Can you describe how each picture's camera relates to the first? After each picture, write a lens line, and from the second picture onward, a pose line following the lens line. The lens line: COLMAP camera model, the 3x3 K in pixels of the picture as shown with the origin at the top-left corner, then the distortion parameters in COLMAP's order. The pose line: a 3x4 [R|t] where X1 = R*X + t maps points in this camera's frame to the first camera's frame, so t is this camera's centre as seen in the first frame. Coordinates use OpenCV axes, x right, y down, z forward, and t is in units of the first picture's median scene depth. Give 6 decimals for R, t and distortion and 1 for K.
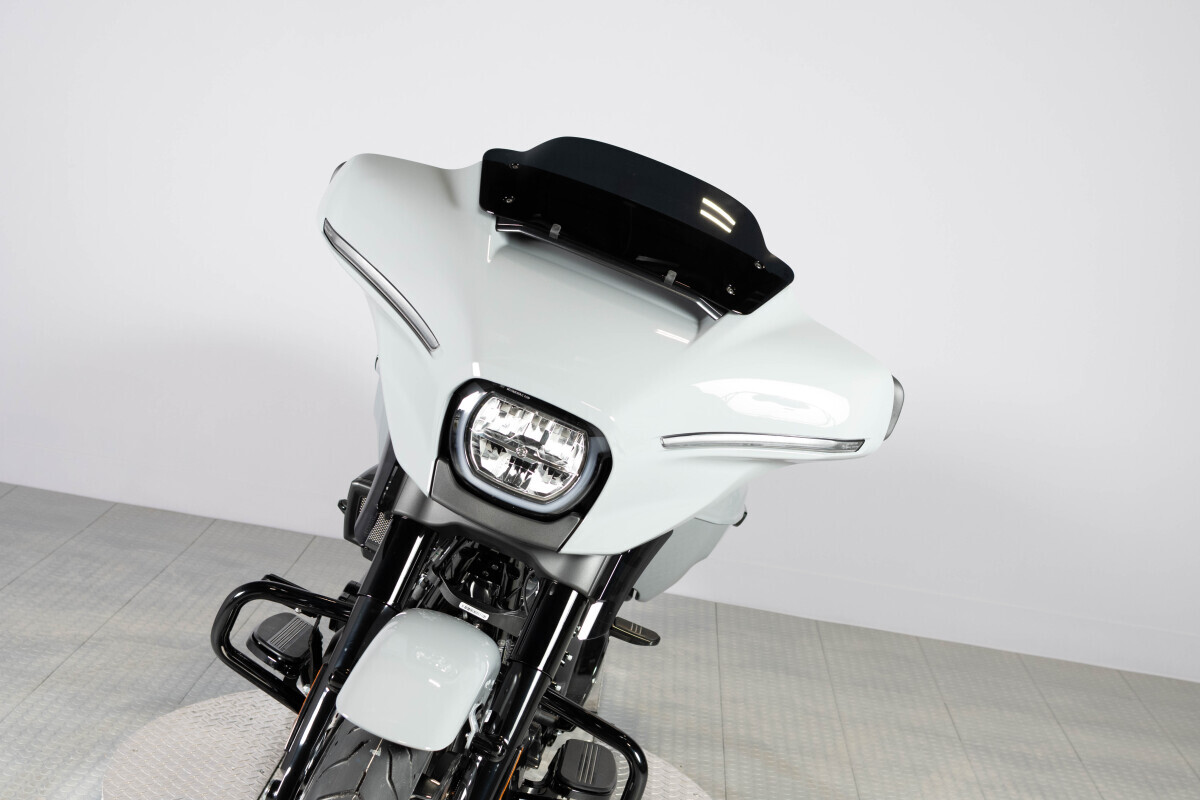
lens RADIAL K [[1839.1, 0, 600.0], [0, 1839.1, 400.0], [0, 0, 1]] dist [0.007947, -0.026594]
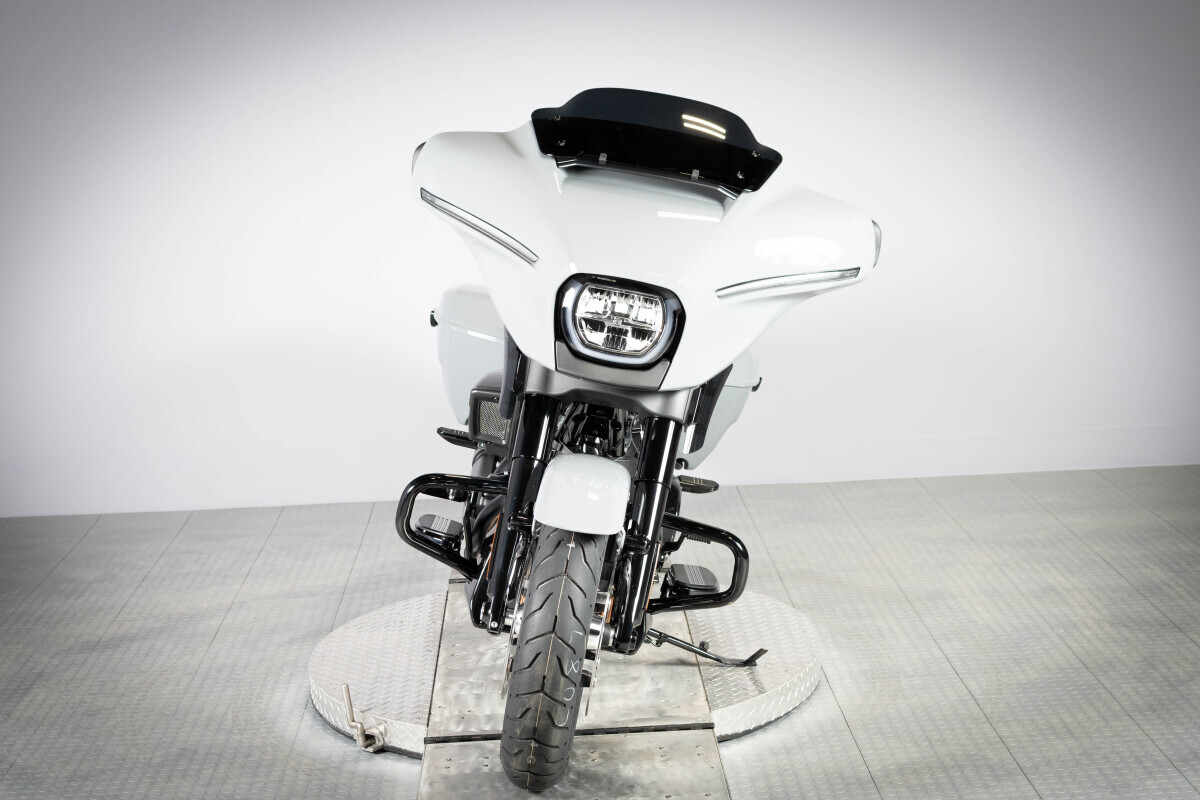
lens RADIAL K [[2042.6, 0, 597.6], [0, 2042.6, 383.7], [0, 0, 1]] dist [0.030454, -0.142168]
pose [[0.977017, -0.206478, 0.052951, -0.134572], [0.207149, 0.978281, -0.007461, 0.074790], [-0.050261, 0.018259, 0.998569, -0.454127]]
